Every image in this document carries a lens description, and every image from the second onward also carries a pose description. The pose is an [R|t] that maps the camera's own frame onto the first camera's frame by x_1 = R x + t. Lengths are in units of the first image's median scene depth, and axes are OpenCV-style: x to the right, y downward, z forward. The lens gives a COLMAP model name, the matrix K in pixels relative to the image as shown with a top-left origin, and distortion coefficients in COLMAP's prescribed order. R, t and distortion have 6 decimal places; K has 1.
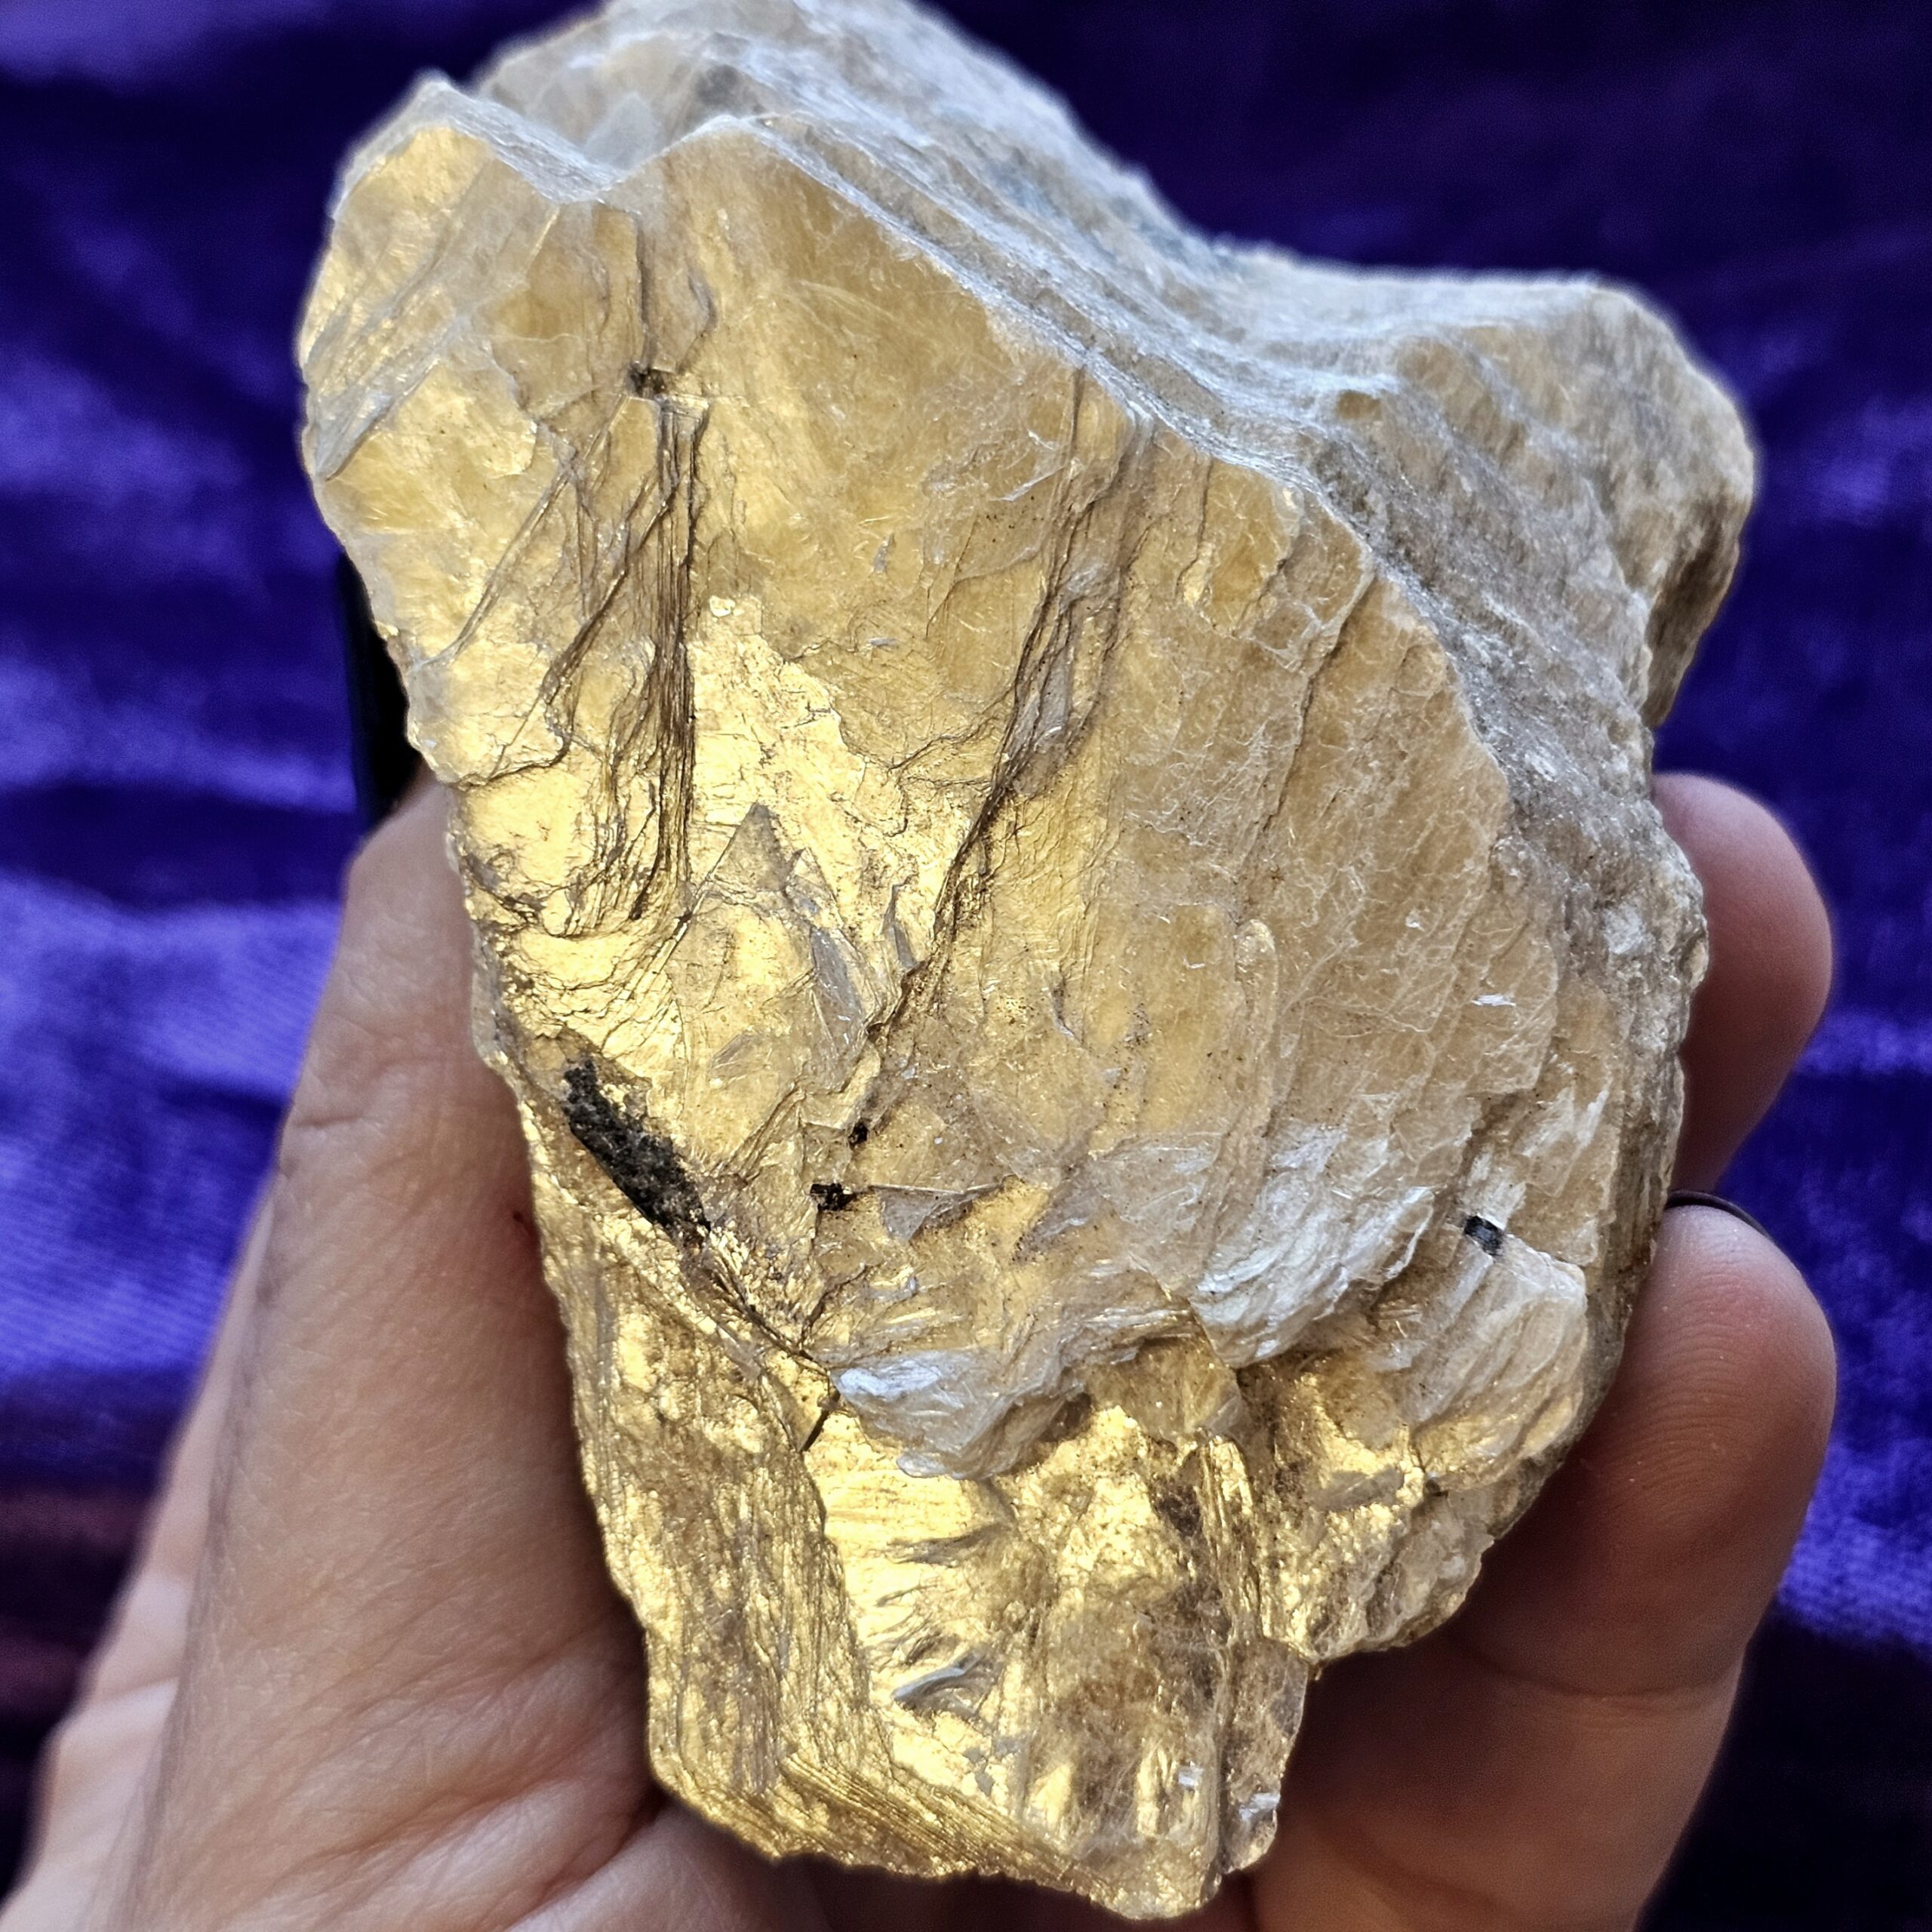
lens RADIAL K [[3567.7, 0, 966.0], [0, 3567.7, 966.0], [0, 0, 1]] dist [0.079716, -0.015886]
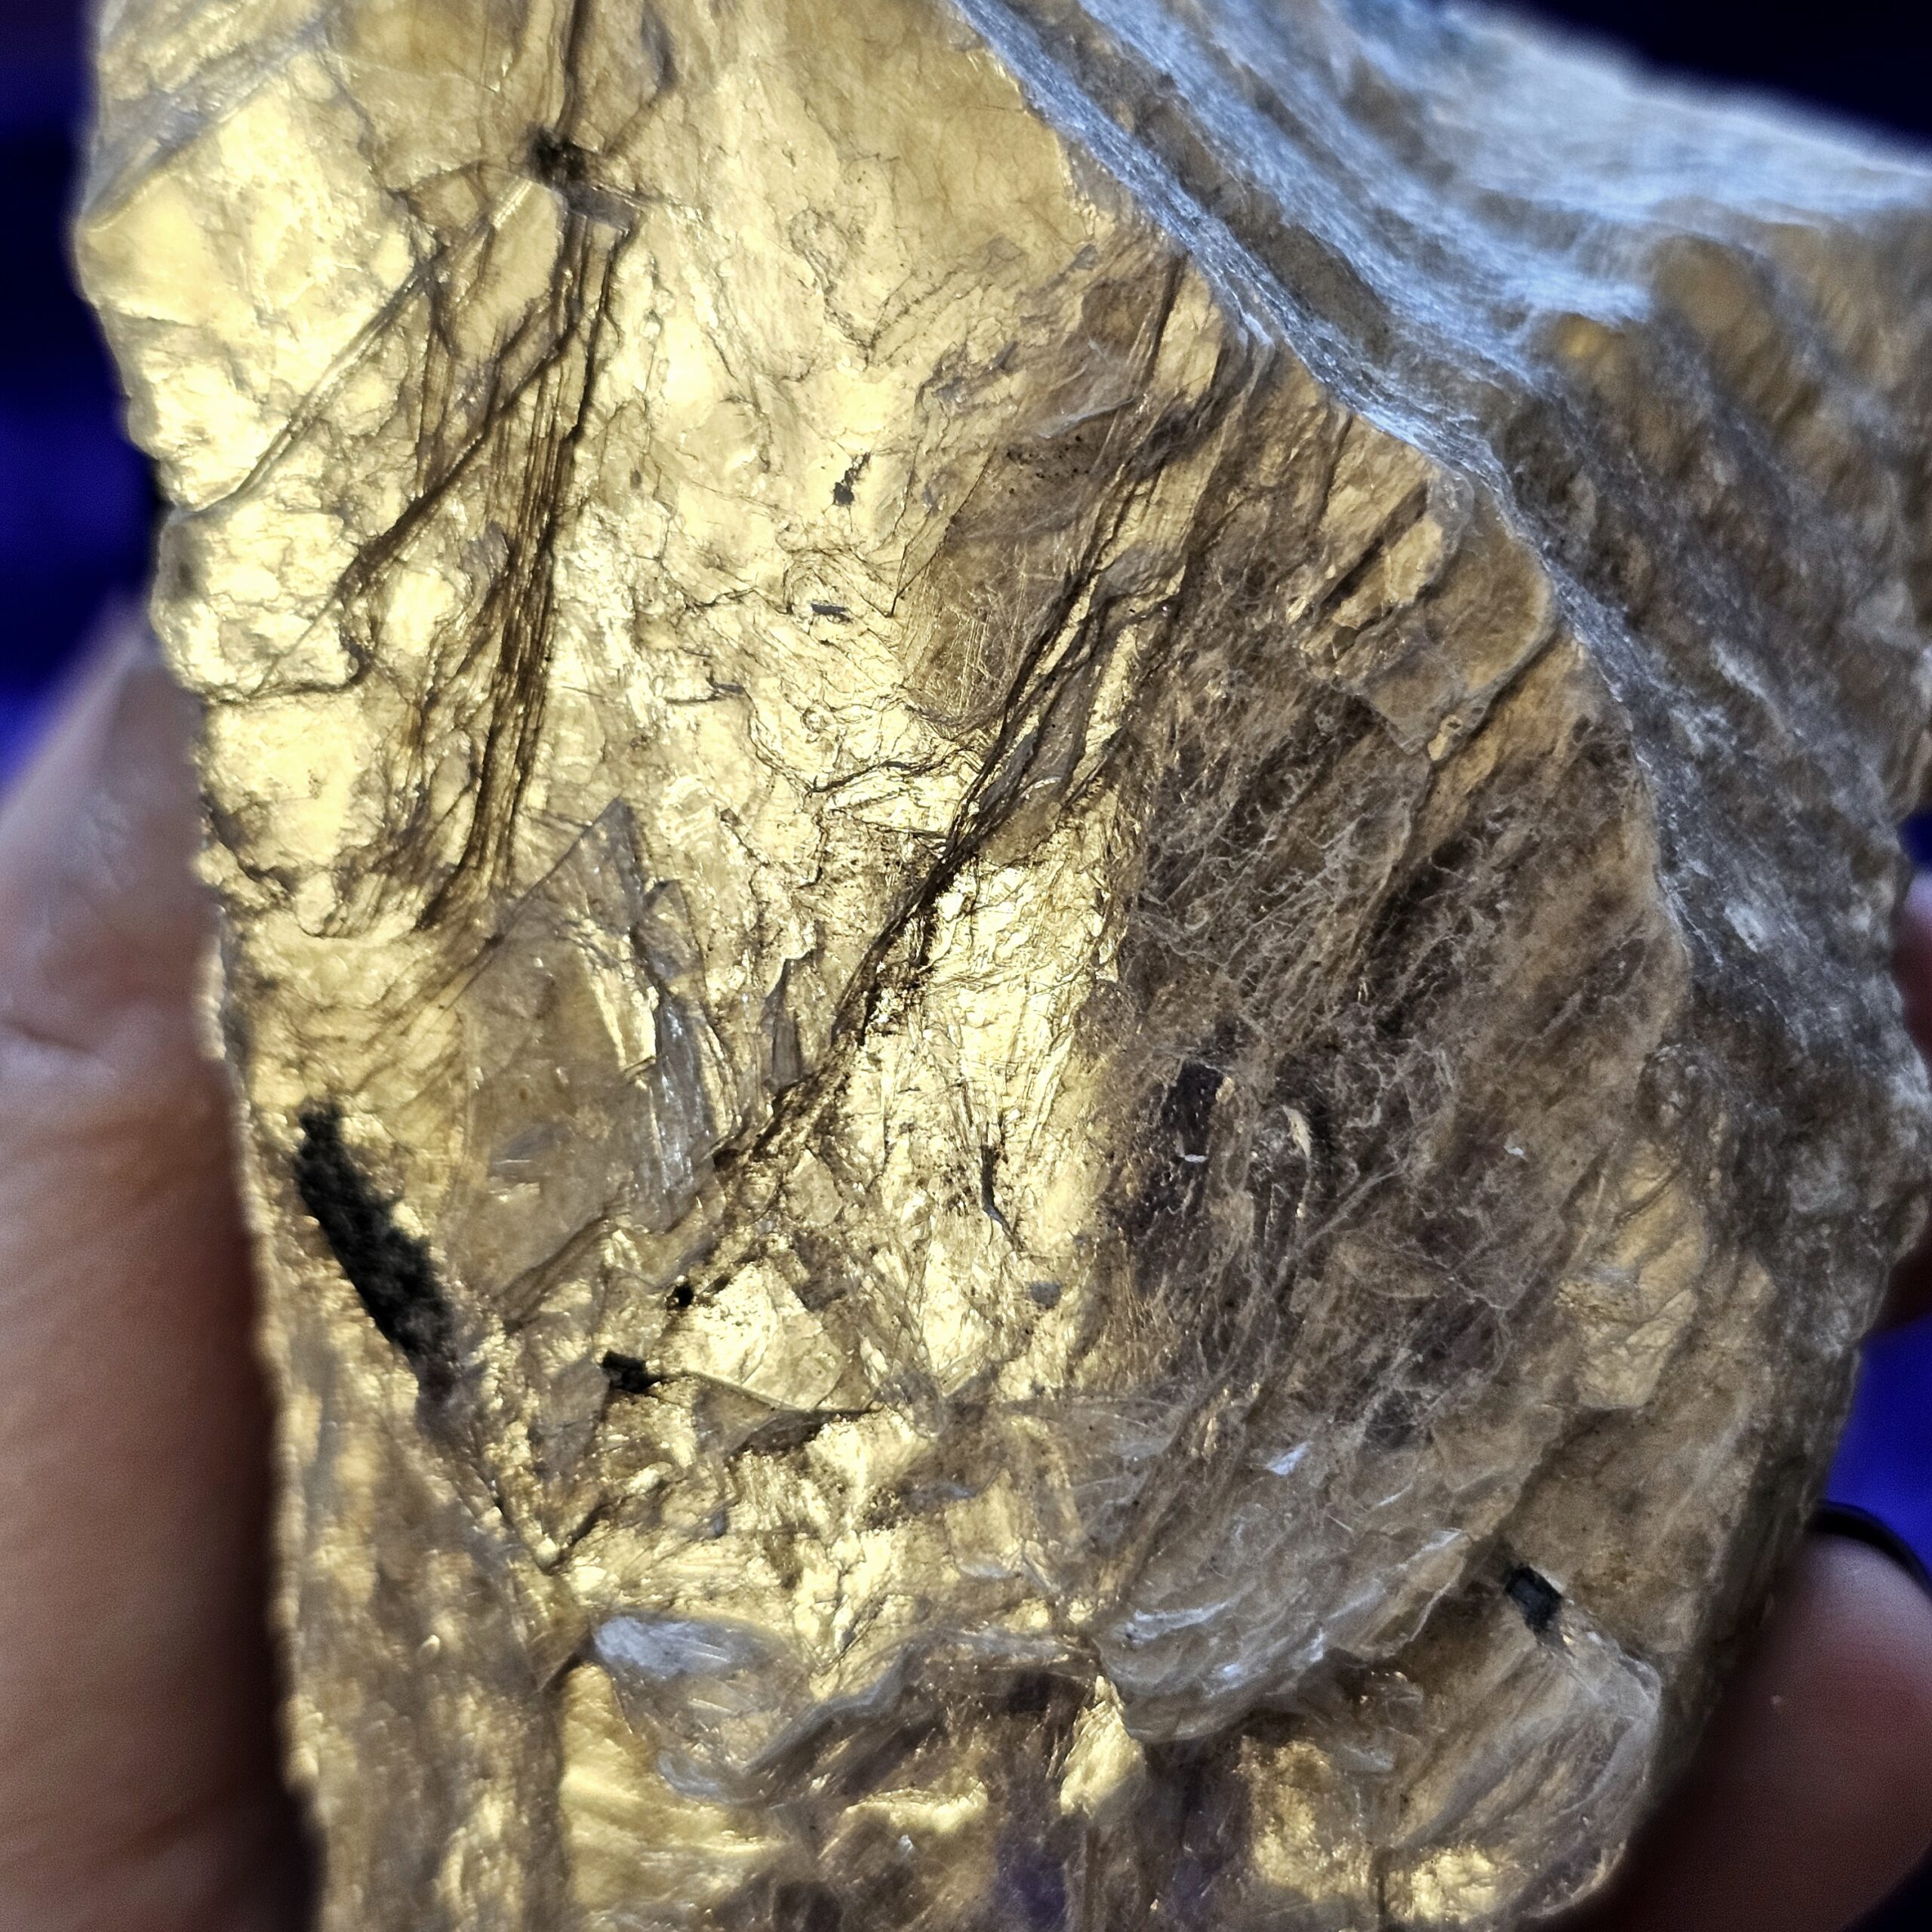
lens RADIAL K [[3569.9, 0, 965.1], [0, 3569.9, 861.4], [0, 0, 1]] dist [0.022157, -0.302012]
pose [[0.984820, 0.169721, -0.036386, 0.035542], [-0.163120, 0.976586, 0.140253, -0.142402], [0.059338, -0.132189, 0.989447, 0.312990]]
